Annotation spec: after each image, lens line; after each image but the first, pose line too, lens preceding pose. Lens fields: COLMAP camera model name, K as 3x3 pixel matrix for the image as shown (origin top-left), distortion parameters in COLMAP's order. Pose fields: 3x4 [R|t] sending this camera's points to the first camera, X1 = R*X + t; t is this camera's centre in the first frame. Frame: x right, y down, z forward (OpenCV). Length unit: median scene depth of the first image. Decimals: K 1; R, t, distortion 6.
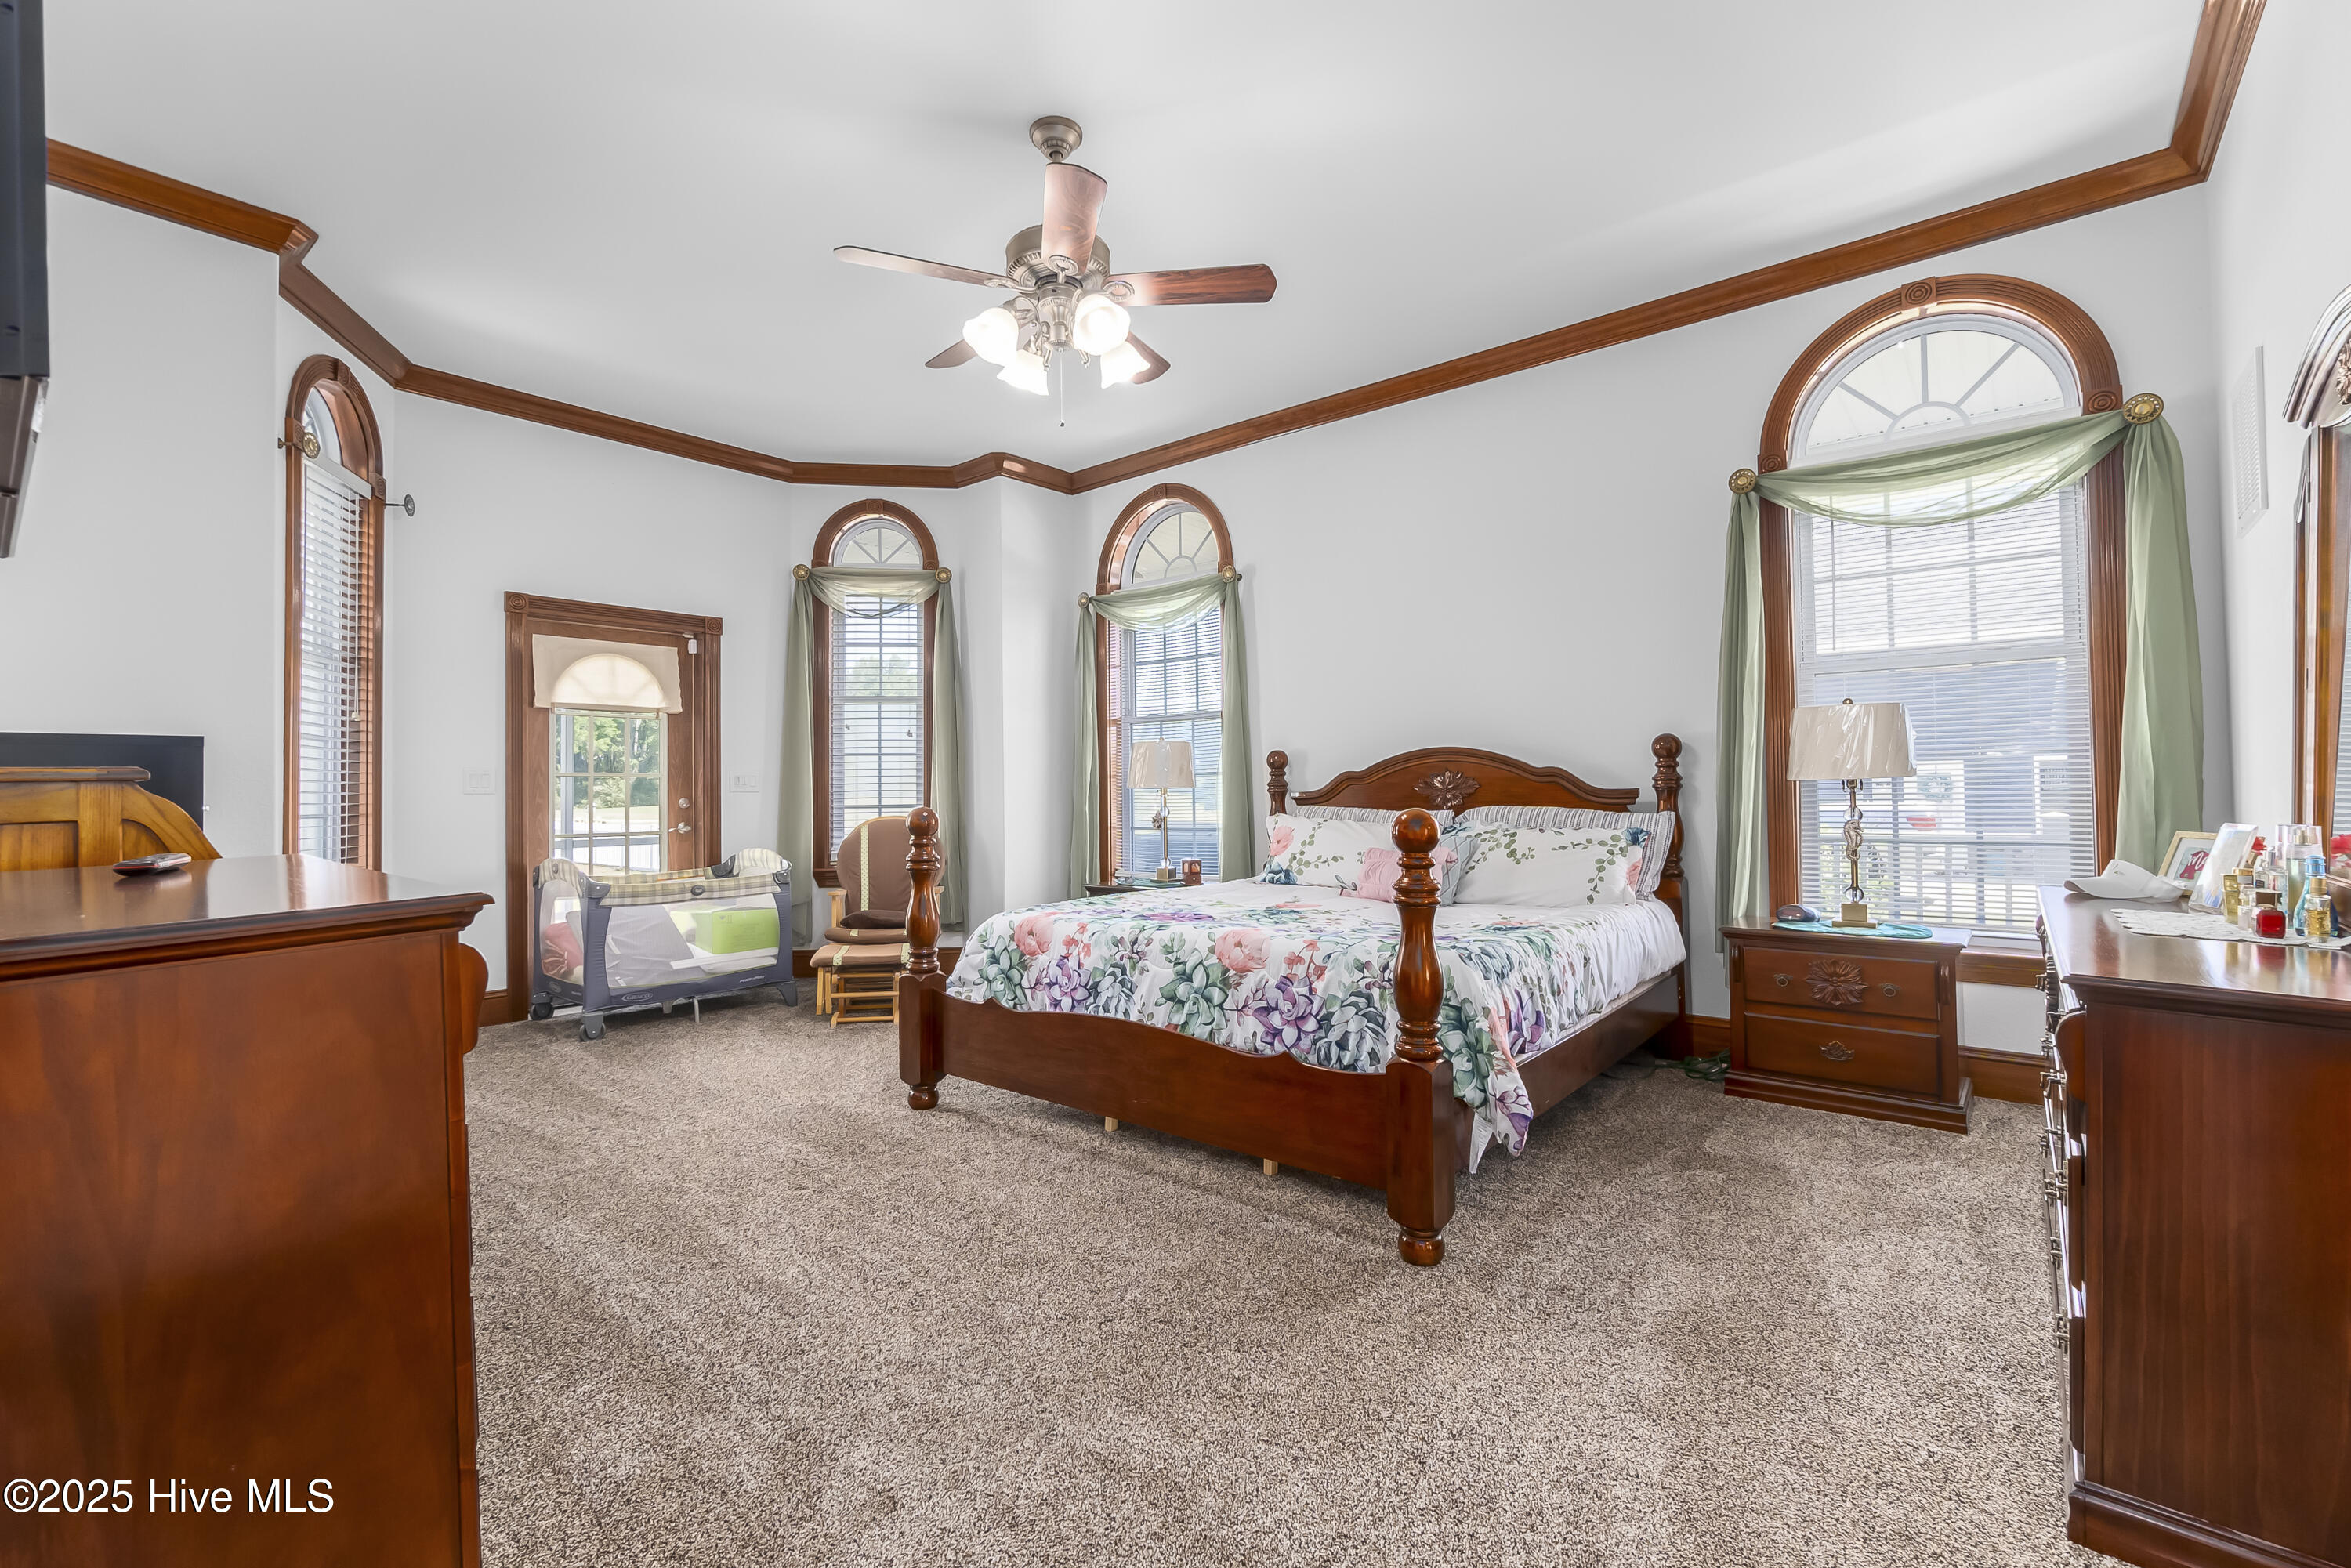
lens RADIAL K [[1007.8, 0, 1179.2], [0, 1007.8, 780.2], [0, 0, 1]] dist [-0.002867, -0.000191]
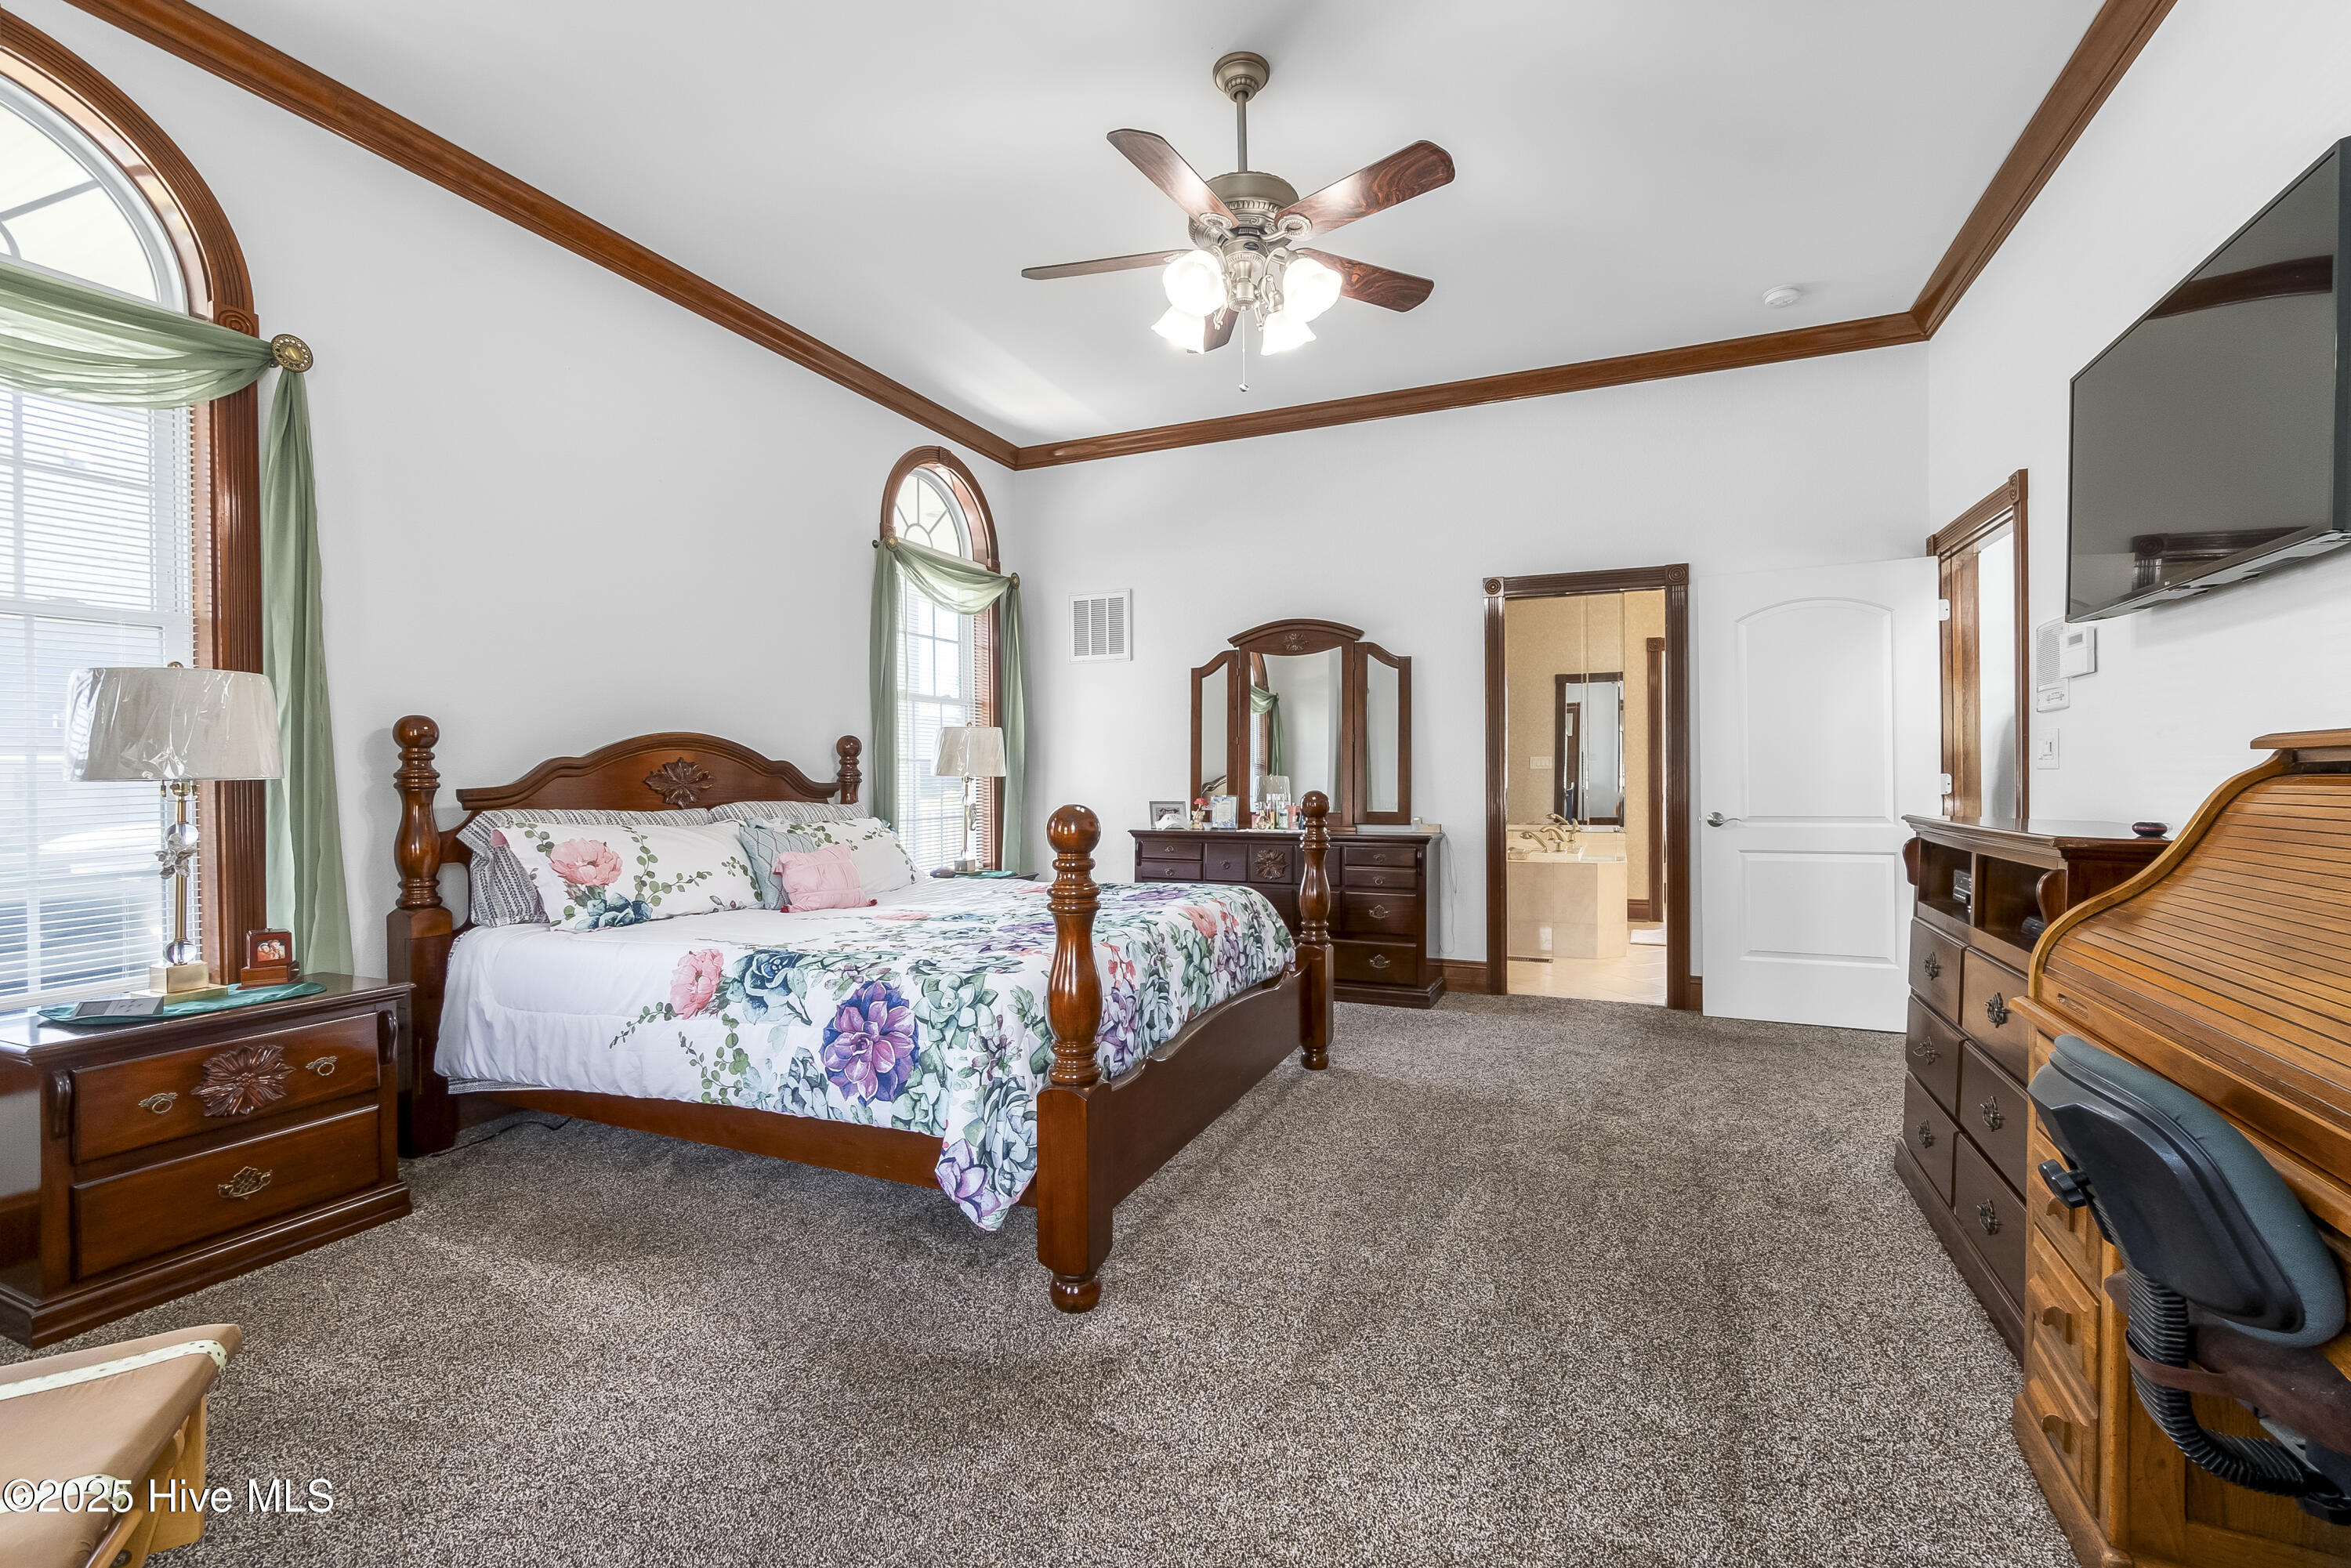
lens RADIAL K [[1007.8, 0, 1179.2], [0, 1007.8, 780.2], [0, 0, 1]] dist [-0.002867, -0.000191]
pose [[-0.265661, 0.010509, 0.964009, -0.643958], [0.000404, 0.999942, -0.010789, 0.015585], [-0.964067, -0.002477, -0.265649, 0.837586]]
